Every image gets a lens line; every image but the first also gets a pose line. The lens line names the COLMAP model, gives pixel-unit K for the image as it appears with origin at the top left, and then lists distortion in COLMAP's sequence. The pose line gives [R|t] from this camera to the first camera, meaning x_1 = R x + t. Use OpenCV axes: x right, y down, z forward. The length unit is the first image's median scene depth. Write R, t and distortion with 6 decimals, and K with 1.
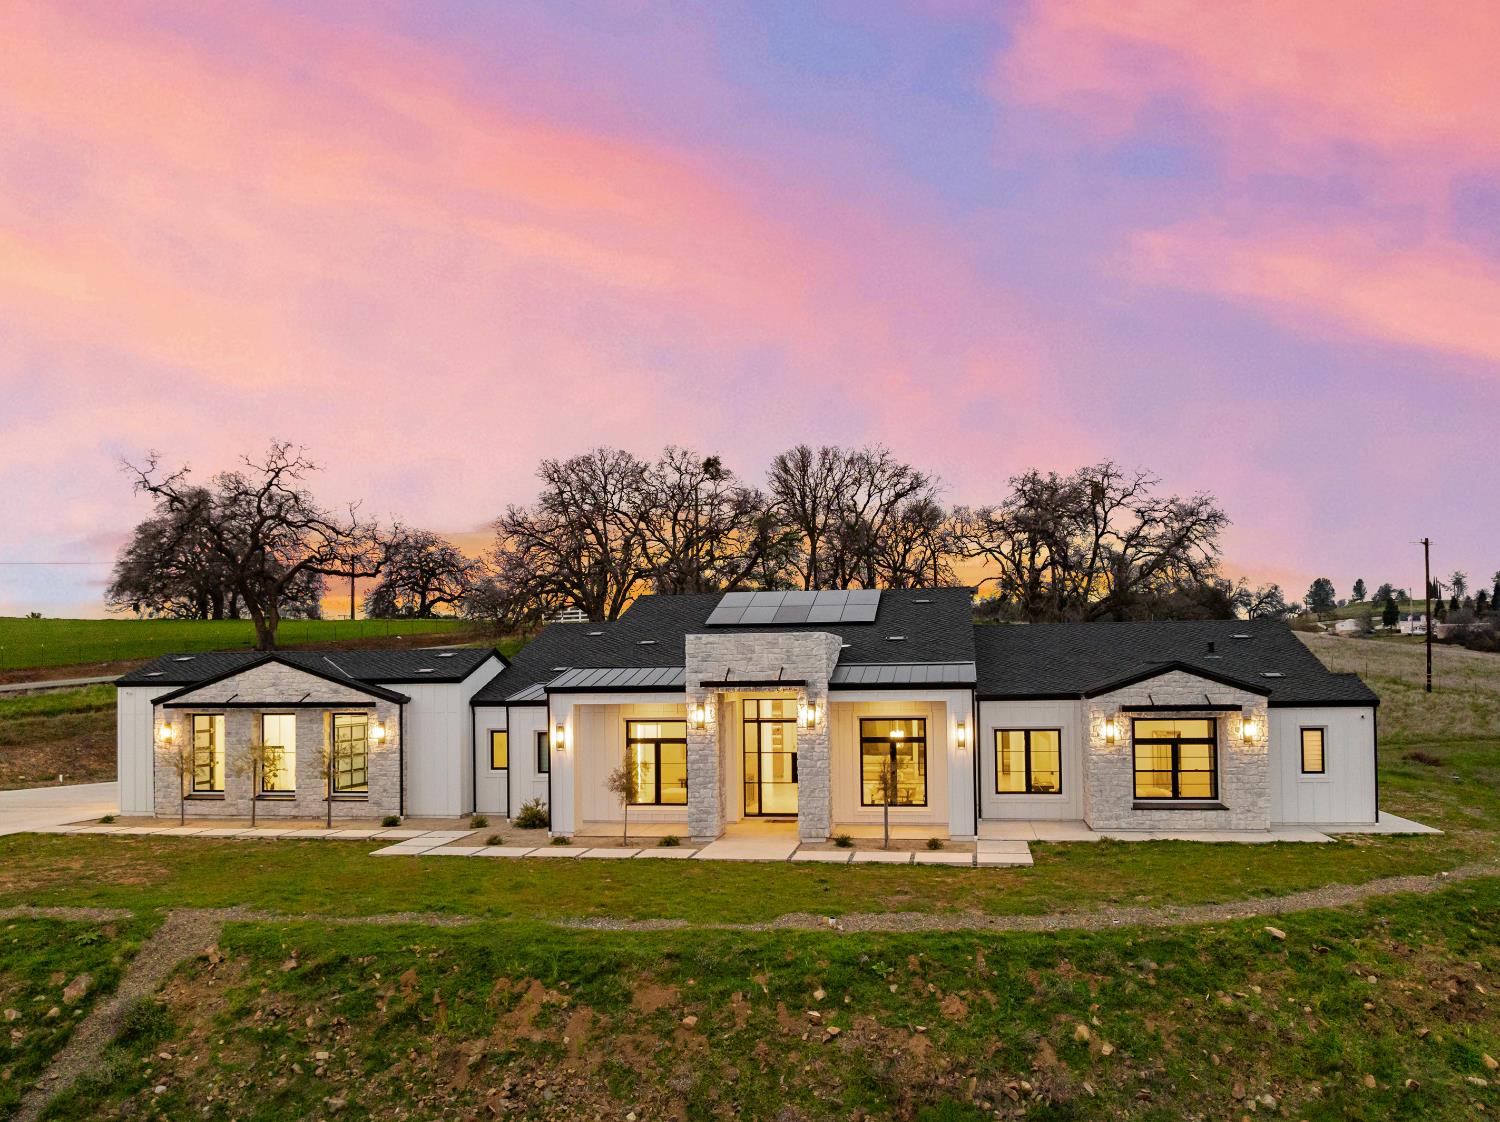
lens RADIAL K [[1204.5, 0, 750.7], [0, 1204.5, 644.0], [0, 0, 1]] dist [-0.032091, -0.015127]
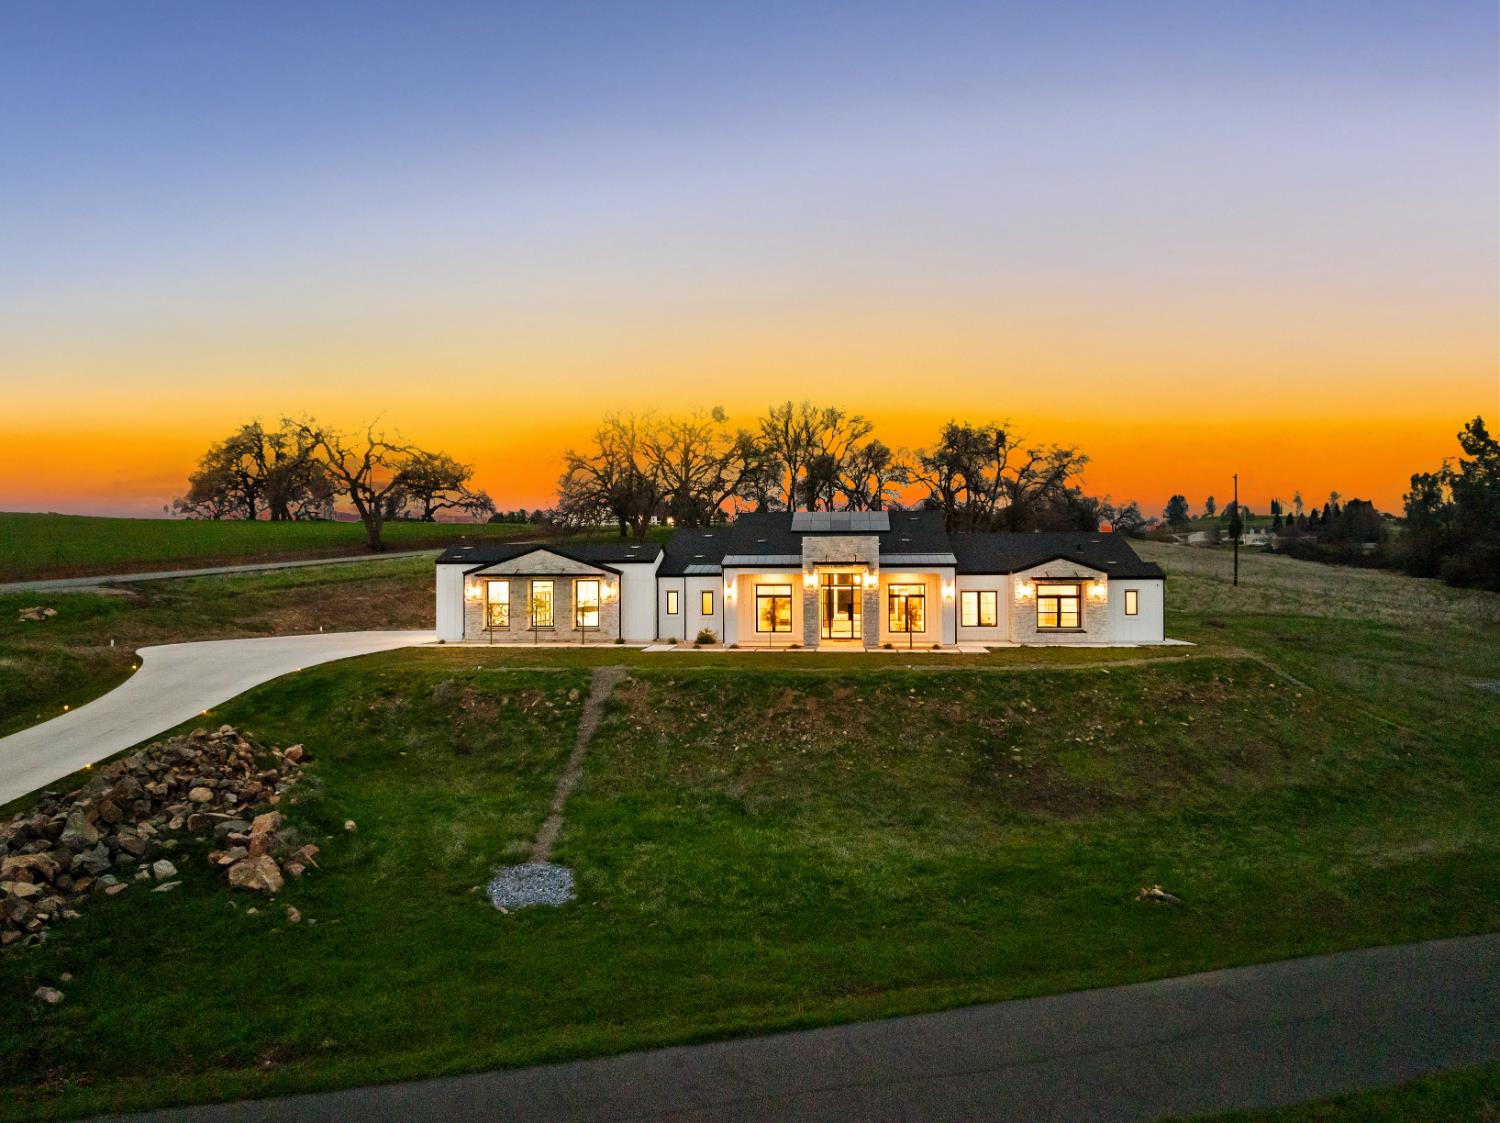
lens RADIAL K [[1134.5, 0, 734.2], [0, 1134.5, 565.9], [0, 0, 1]] dist [-0.010113, -0.000355]
pose [[0.997418, 0.010714, 0.071017, -0.282137], [-0.011819, 0.999815, 0.015161, 0.011961], [-0.070842, -0.015962, 0.997360, -0.738742]]
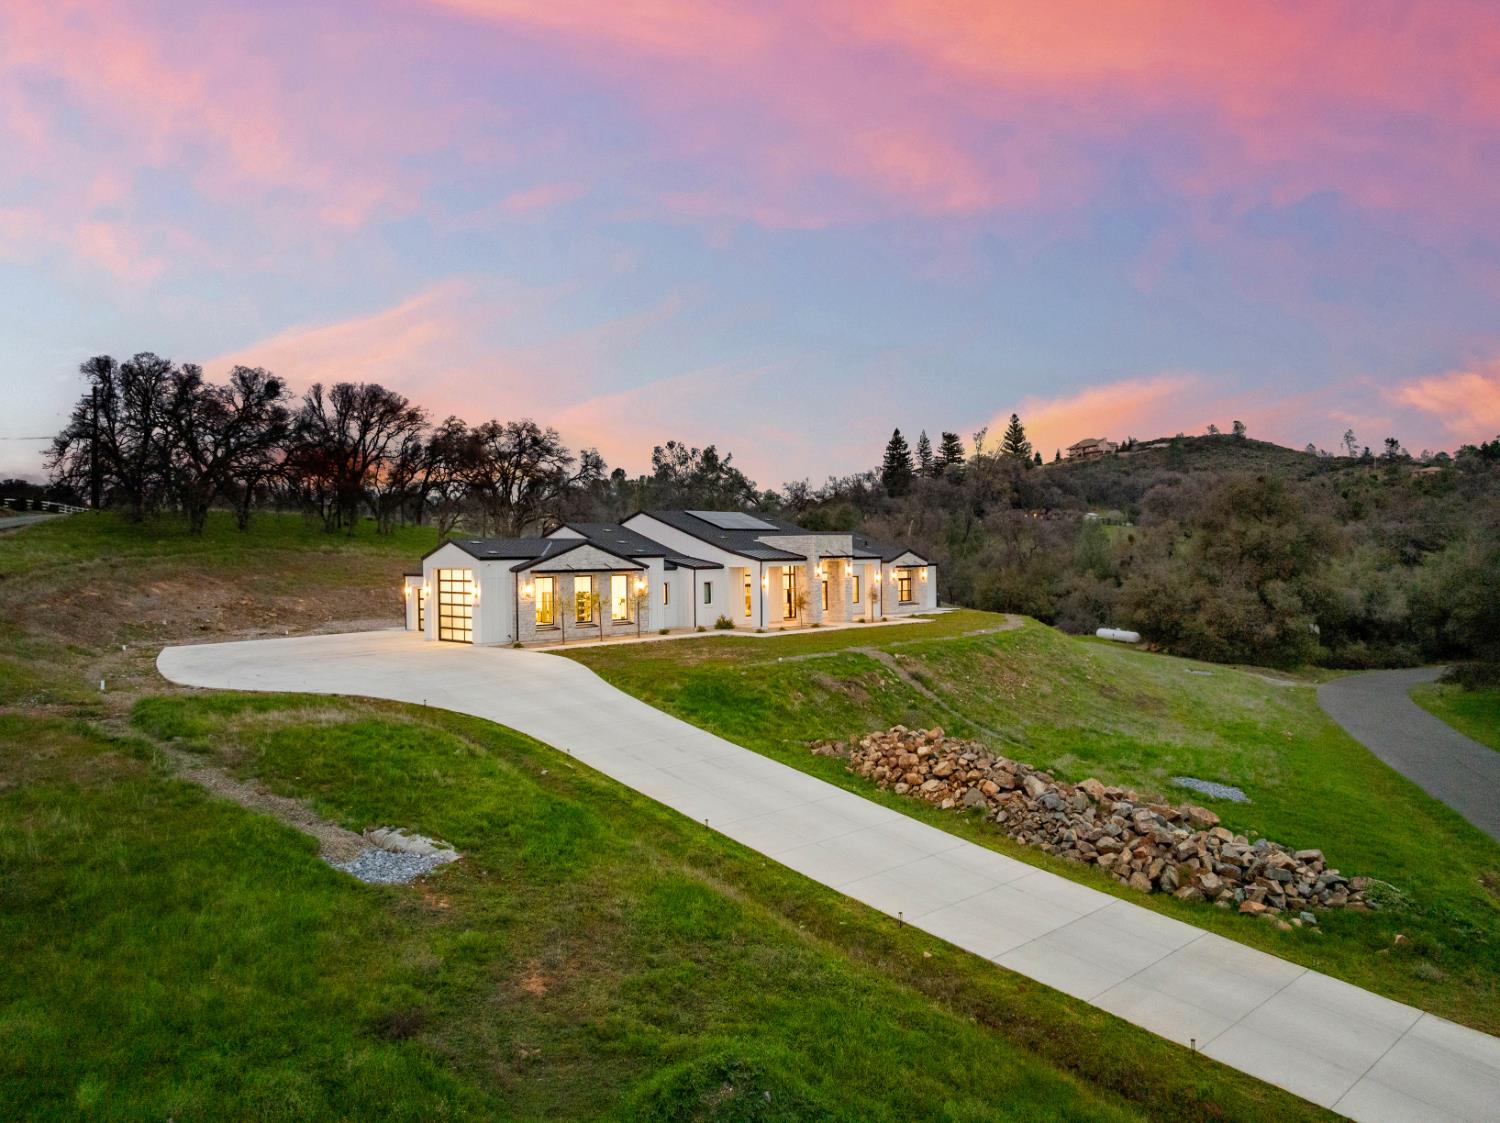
lens RADIAL K [[1090.5, 0, 740.6], [0, 1090.5, 557.7], [0, 0, 1]] dist [-0.017484, -0.004249]
pose [[0.567510, 0.000840, 0.823366, -1.803419], [-0.018740, 0.999754, 0.011897, 0.012881], [-0.823153, -0.022182, 0.567386, -0.049756]]
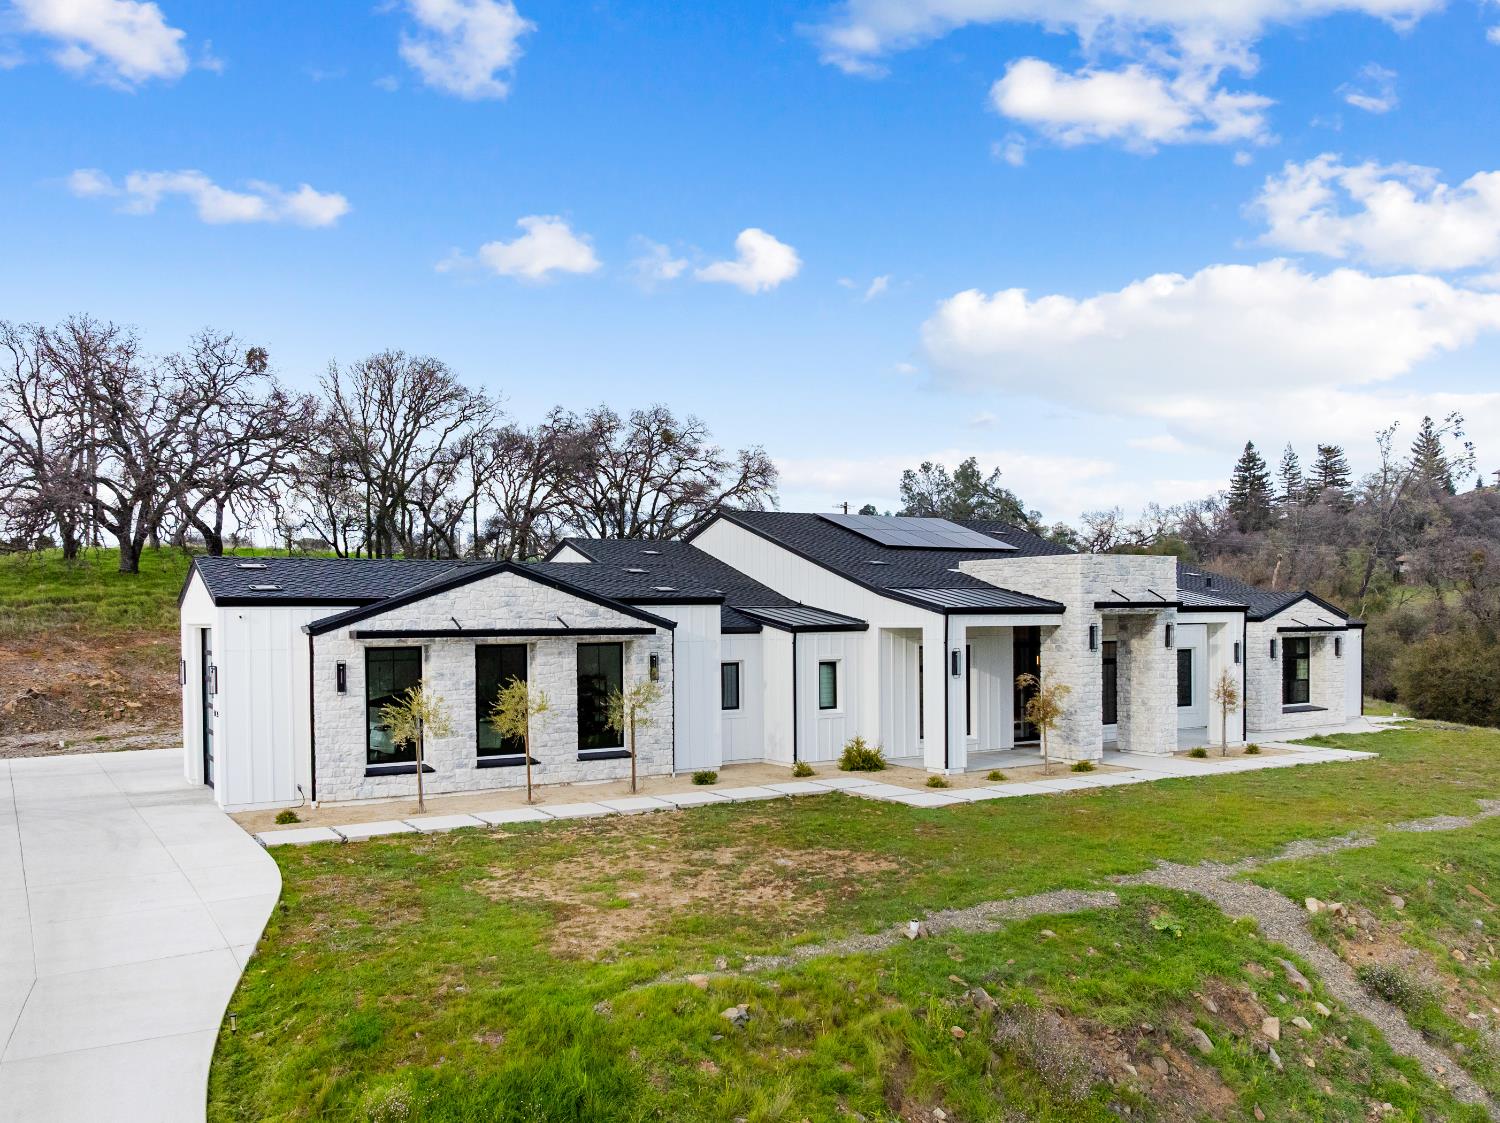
lens RADIAL K [[1226.4, 0, 700.8], [0, 1226.4, 639.1], [0, 0, 1]] dist [-0.044504, -0.005813]
pose [[0.770600, -0.006382, 0.637287, -0.910673], [-0.017695, 0.999350, 0.031405, 0.035053], [-0.637074, -0.035478, 0.769986, 0.431369]]
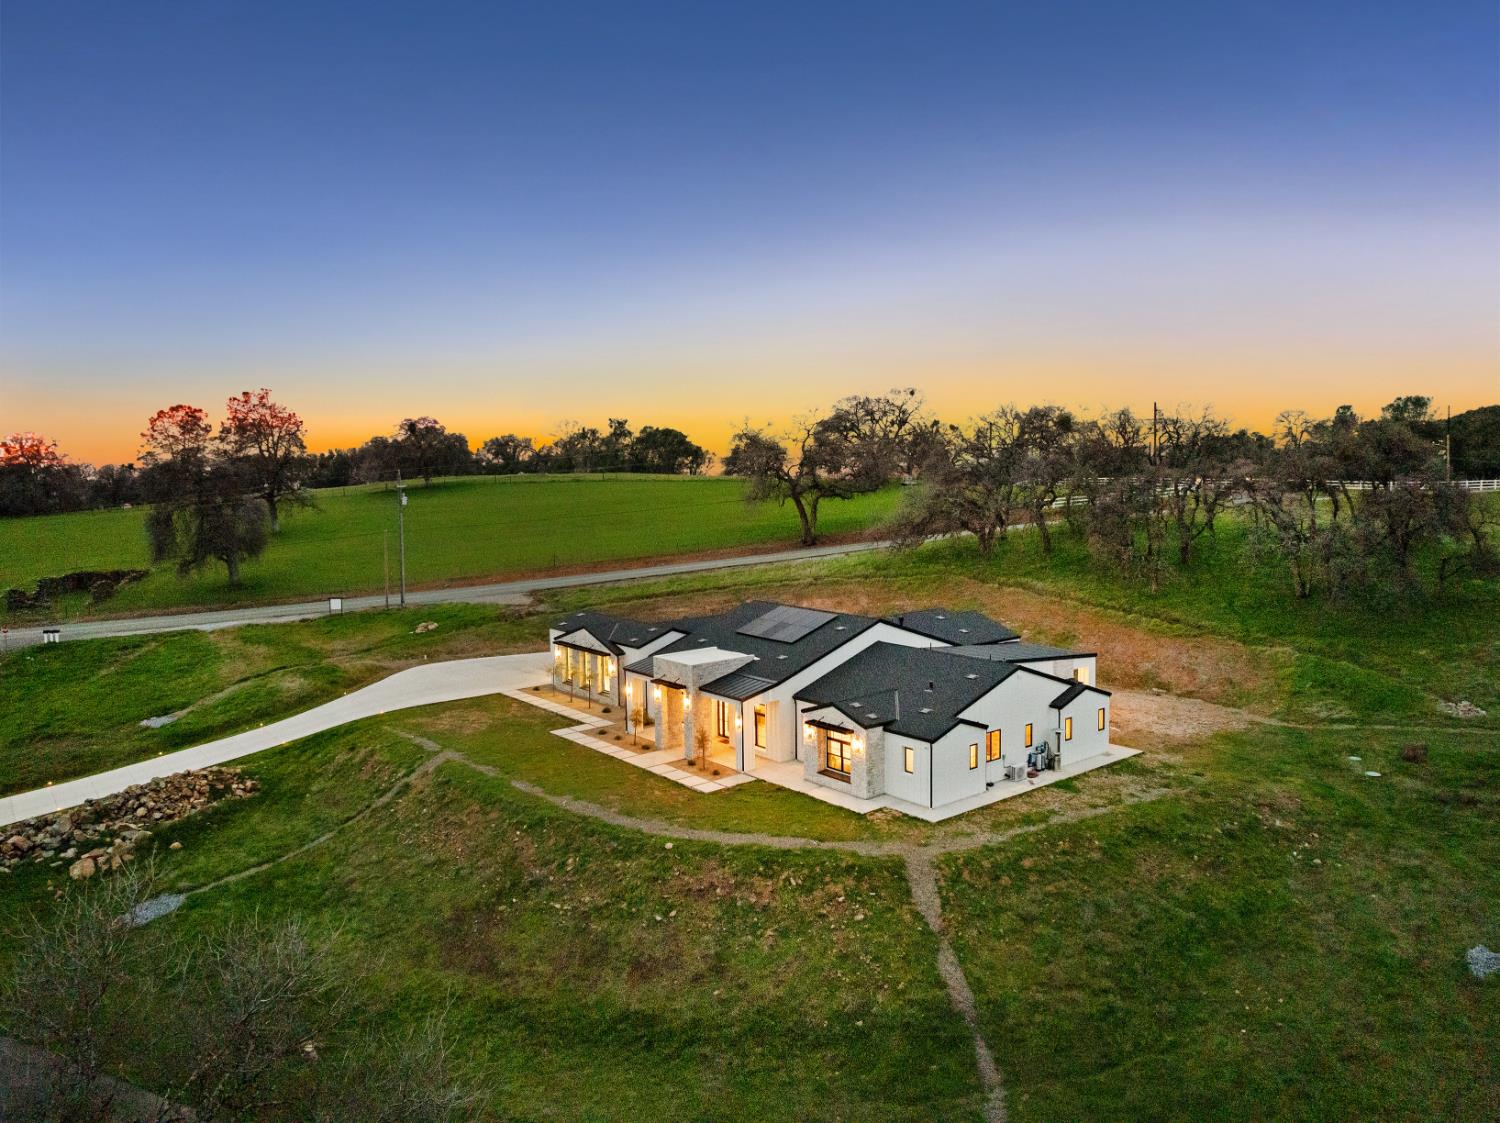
lens RADIAL K [[1090.5, 0, 740.6], [0, 1090.5, 557.7], [0, 0, 1]] dist [-0.017484, -0.004249]
pose [[0.746231, 0.063291, -0.662671, 1.356642], [0.023547, 0.992337, 0.121293, -0.418303], [0.665270, -0.106117, 0.739023, -0.337989]]
